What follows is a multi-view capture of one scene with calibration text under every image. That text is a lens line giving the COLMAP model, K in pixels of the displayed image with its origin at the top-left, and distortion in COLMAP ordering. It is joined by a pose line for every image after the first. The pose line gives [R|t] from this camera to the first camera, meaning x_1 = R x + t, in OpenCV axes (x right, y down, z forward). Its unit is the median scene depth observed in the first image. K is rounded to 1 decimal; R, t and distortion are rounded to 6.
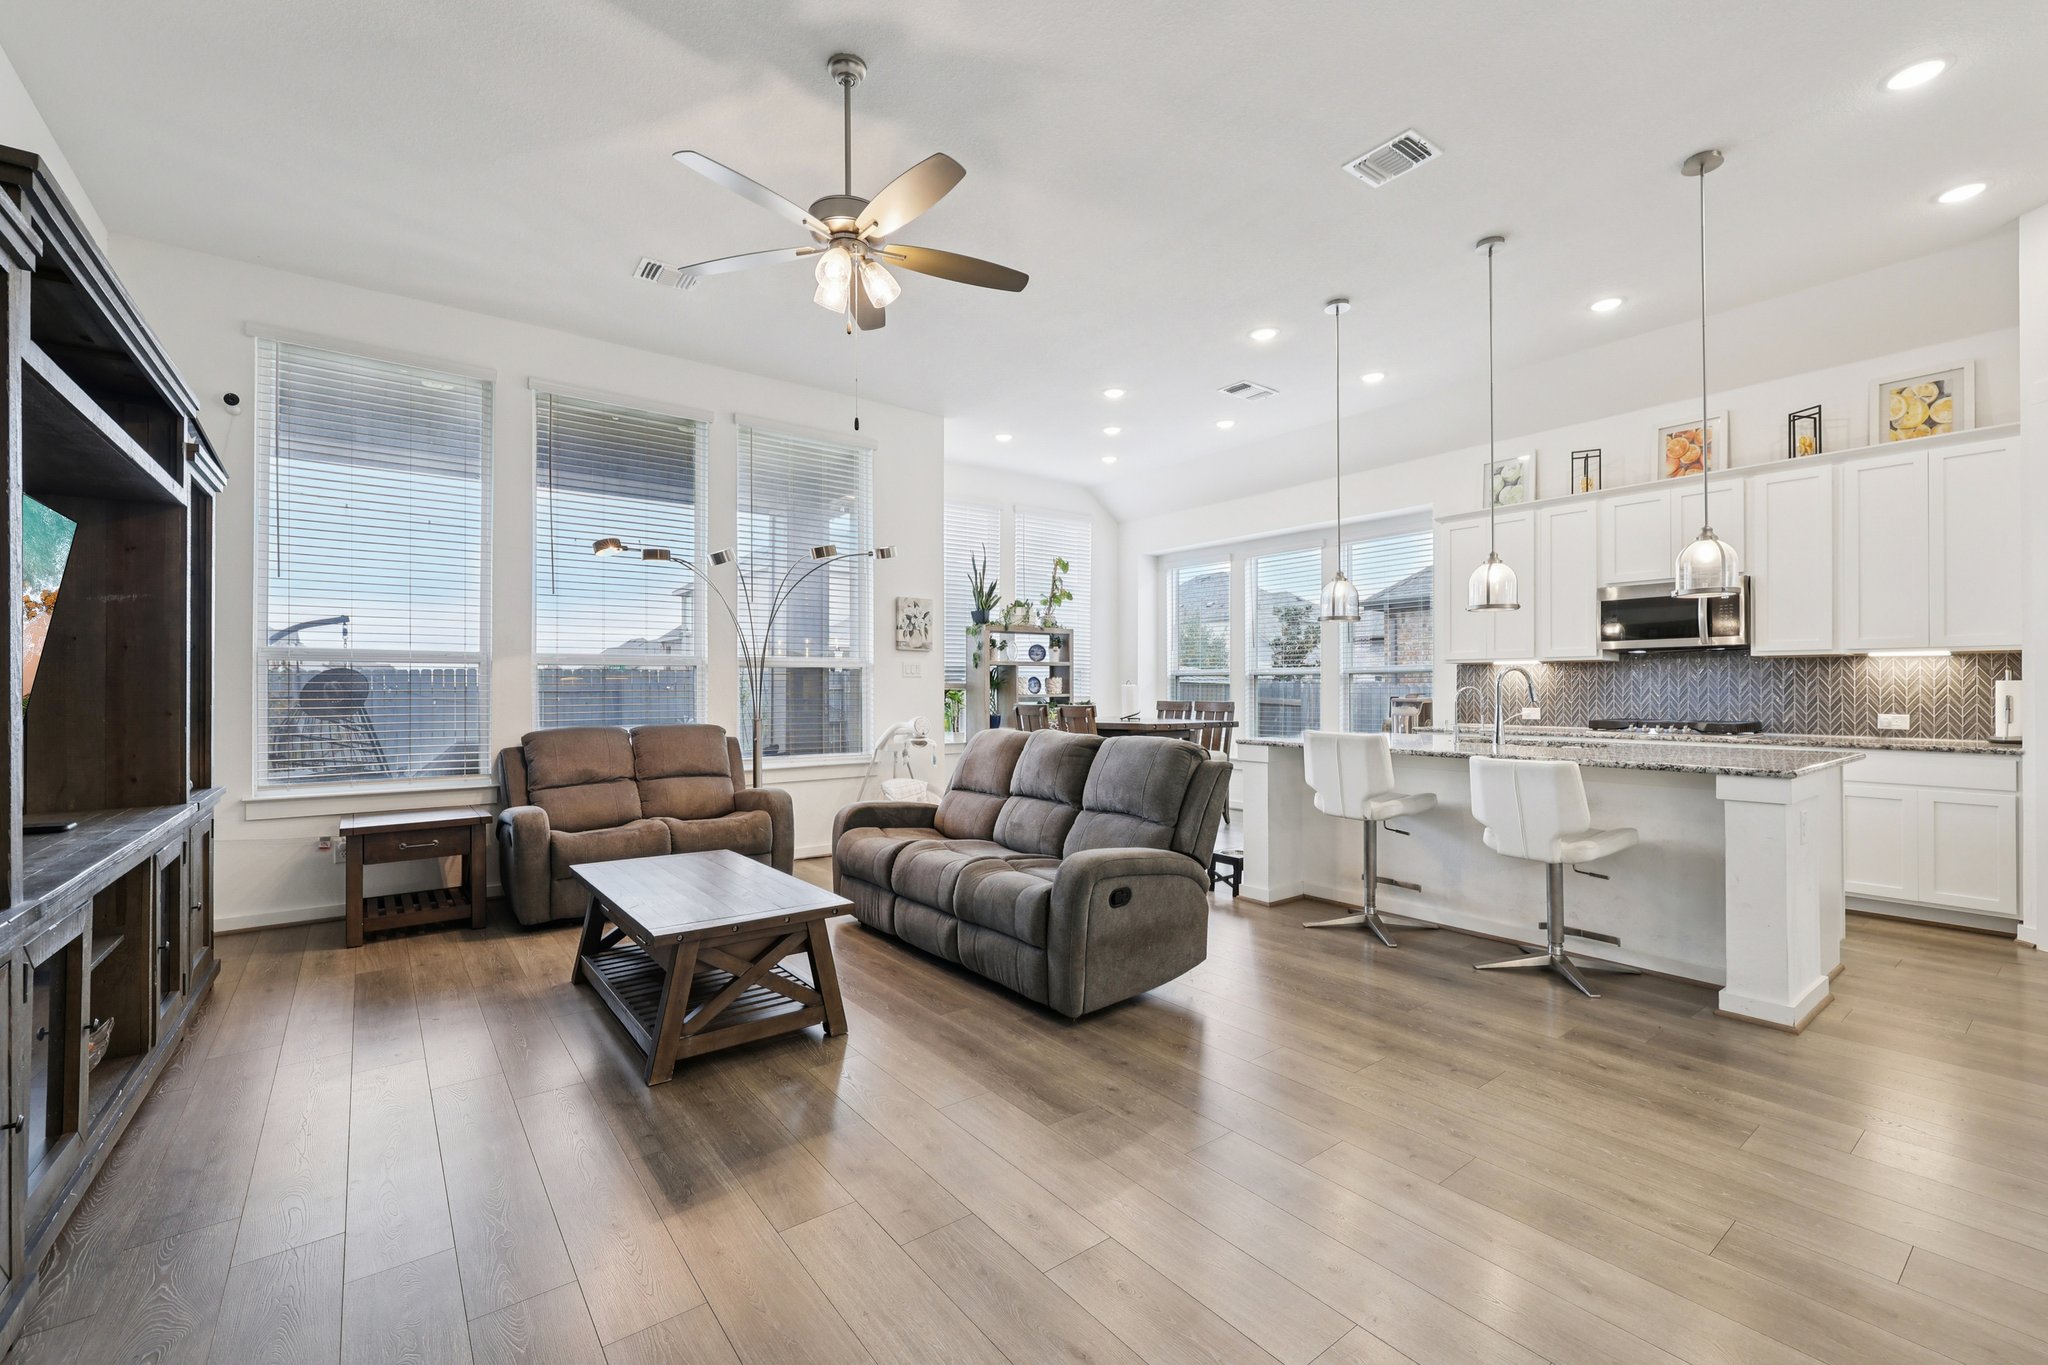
lens RADIAL K [[866.1, 0, 1037.5], [0, 866.1, 685.4], [0, 0, 1]] dist [0.005921, -0.000894]
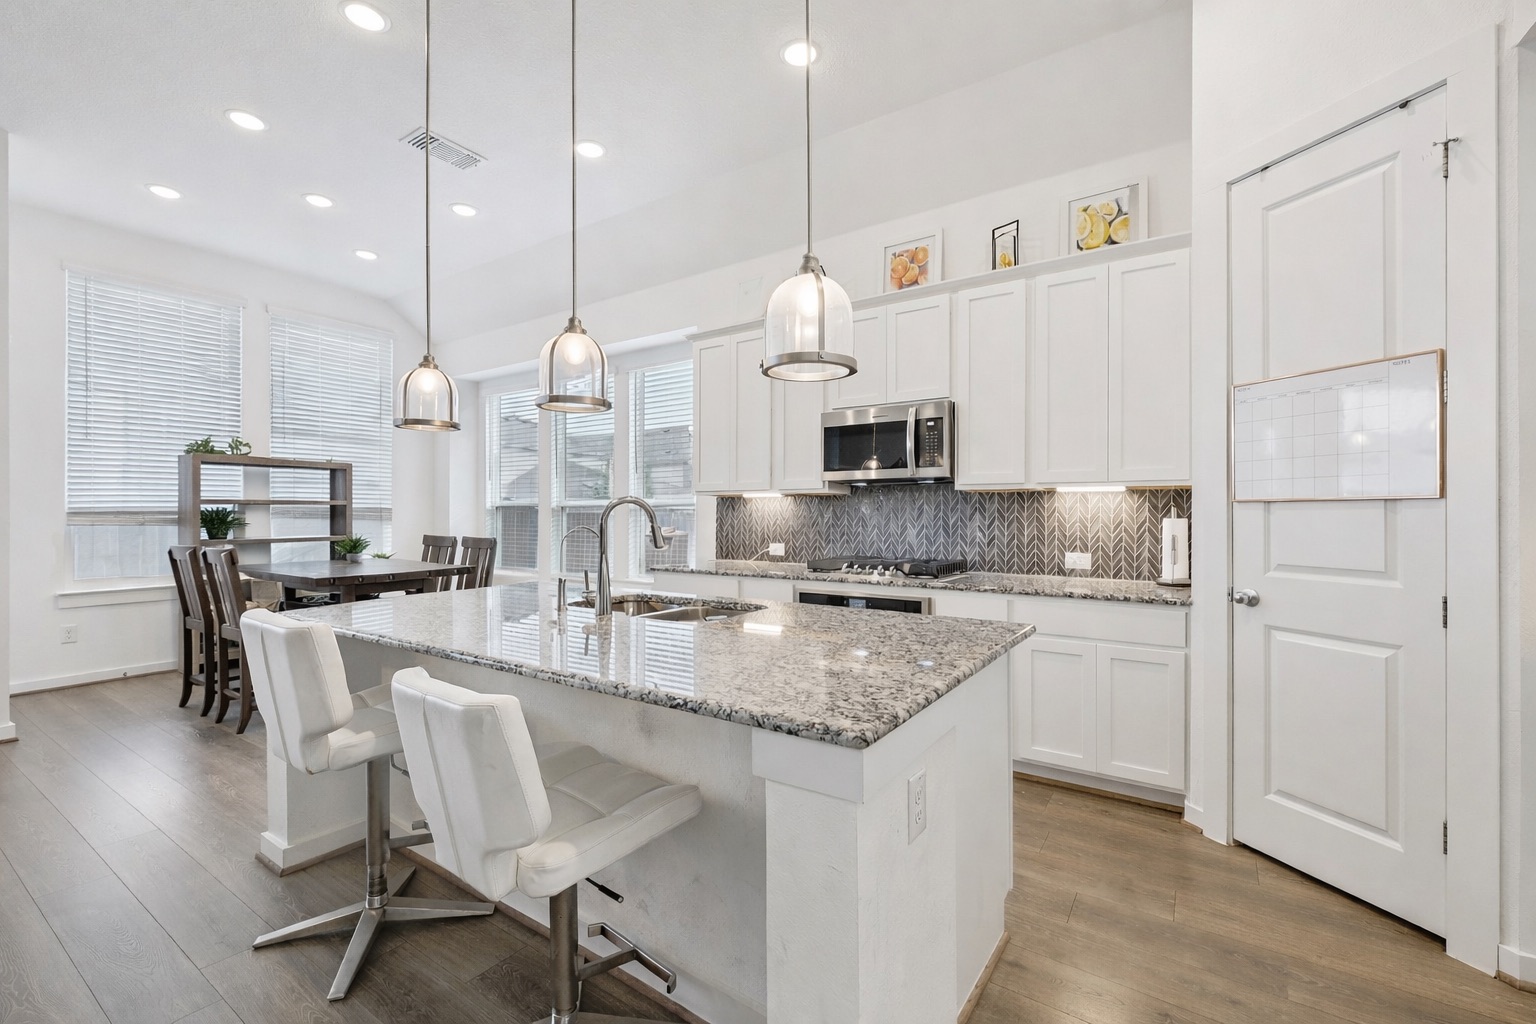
lens RADIAL K [[665.9, 0, 763.6], [0, 665.9, 517.4], [0, 0, 1]] dist [0.002375, 0.000102]
pose [[0.949053, 0.004836, 0.315078, 0.409555], [-0.006206, 0.999975, 0.003345, -0.005862], [-0.315054, -0.005130, 0.949060, 0.399513]]
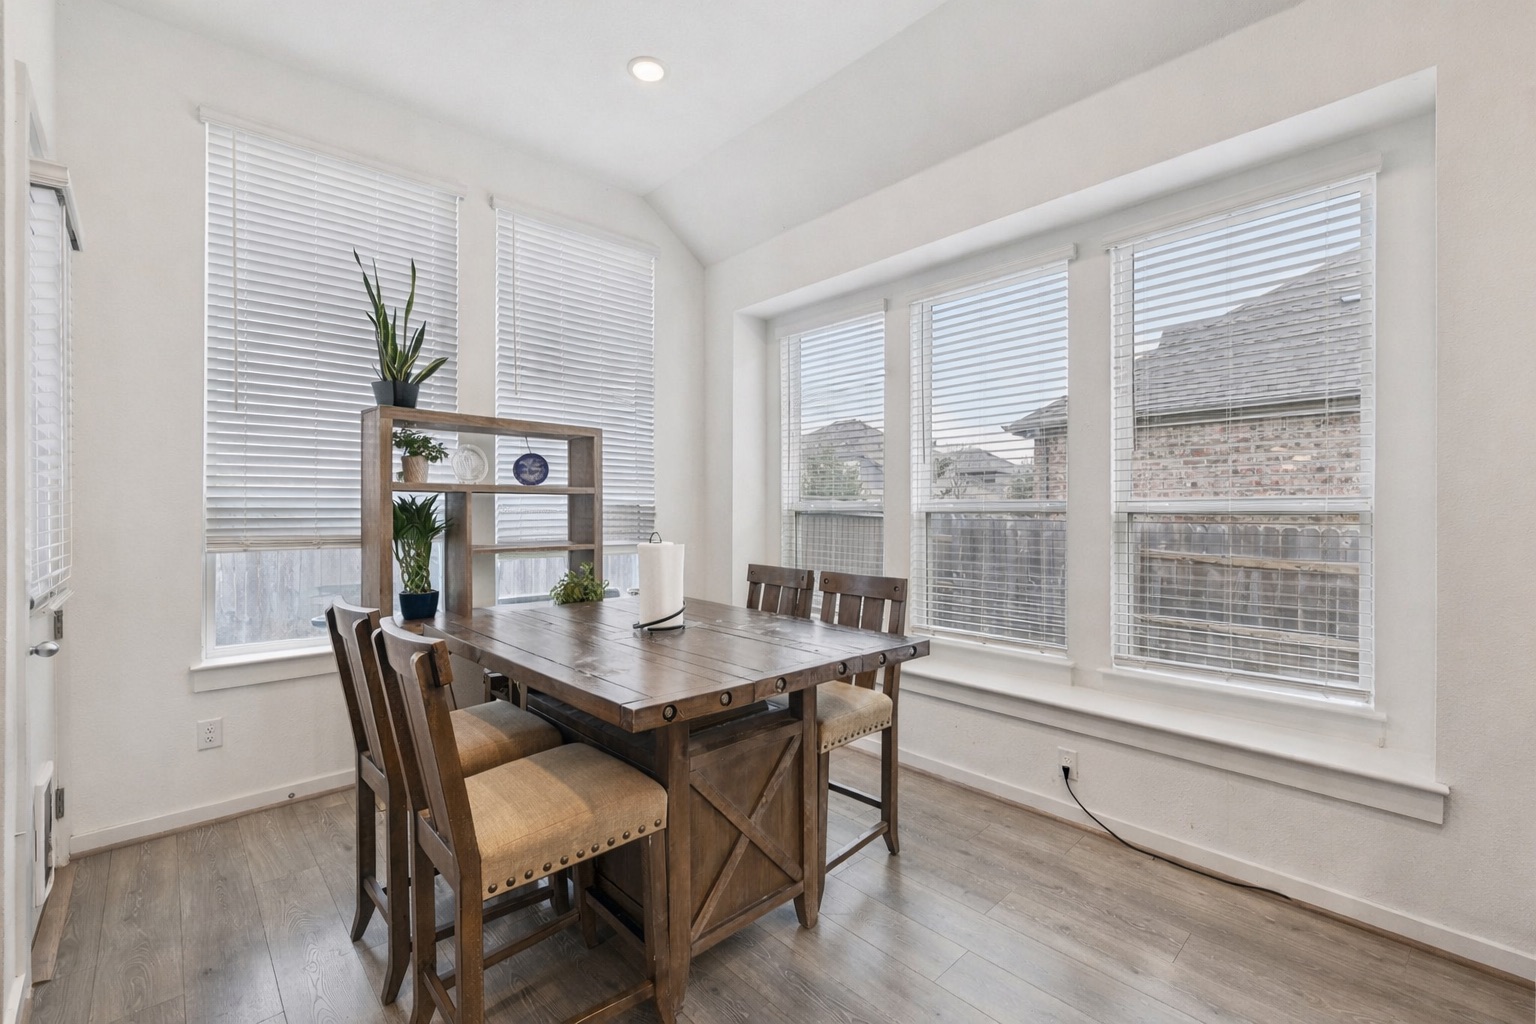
lens RADIAL K [[665.9, 0, 771.8], [0, 665.9, 515.3], [0, 0, 1]] dist [0.002375, 0.000102]
pose [[0.995870, 0.001919, 0.090766, 0.192111], [-0.001952, 0.999998, 0.000274, -0.016954], [-0.090765, -0.000450, 0.995872, 1.006923]]
